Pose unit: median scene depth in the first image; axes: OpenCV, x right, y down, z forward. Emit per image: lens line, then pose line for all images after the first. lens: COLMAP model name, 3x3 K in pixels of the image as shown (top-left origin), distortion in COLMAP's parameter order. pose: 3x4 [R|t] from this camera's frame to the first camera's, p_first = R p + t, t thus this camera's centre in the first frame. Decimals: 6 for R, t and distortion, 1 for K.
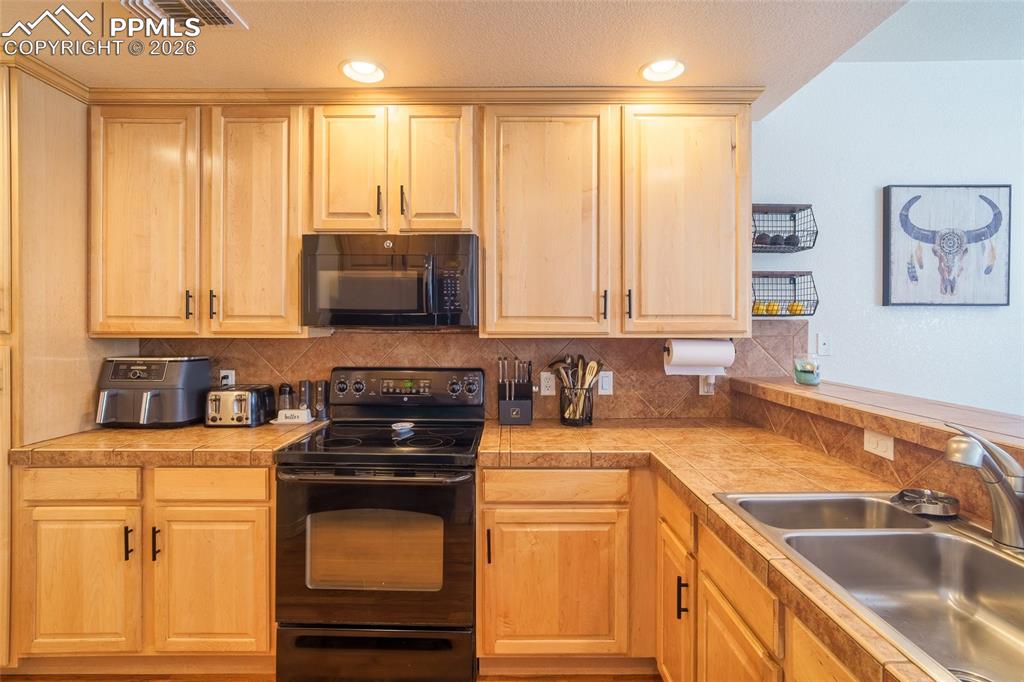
lens RADIAL K [[485.9, 0, 513.0], [0, 485.9, 330.2], [0, 0, 1]] dist [-0.006040, 0.000801]
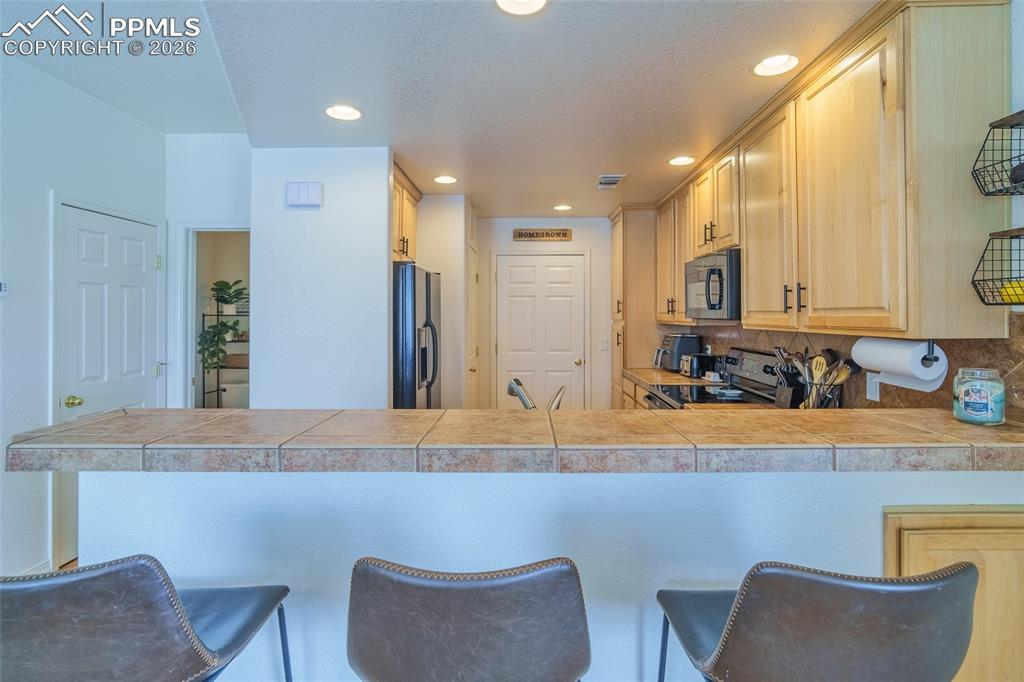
lens RADIAL K [[485.8, 0, 527.6], [0, 485.8, 311.5], [0, 0, 1]] dist [-0.001093, 0.000220]
pose [[-0.009716, -0.008320, -0.999918, 1.149487], [-0.004603, 0.999955, -0.008275, -0.015272], [0.999942, 0.004522, -0.009754, 0.476860]]
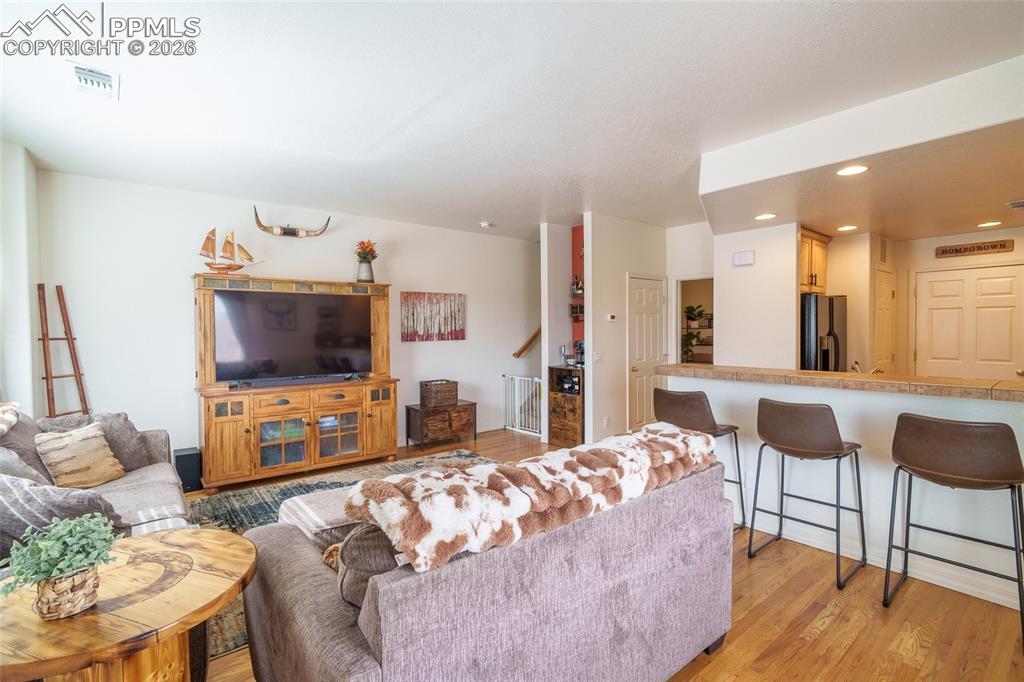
lens RADIAL K [[492.9, 0, 512.0], [0, 492.9, 341.0], [0, 0, 1]] dist [-0.000803, 0.000303]
pose [[-0.768520, 0.021638, -0.639460, 2.184044], [0.004688, 0.999592, 0.028191, -0.023491], [0.639808, 0.018668, -0.768308, 0.955230]]
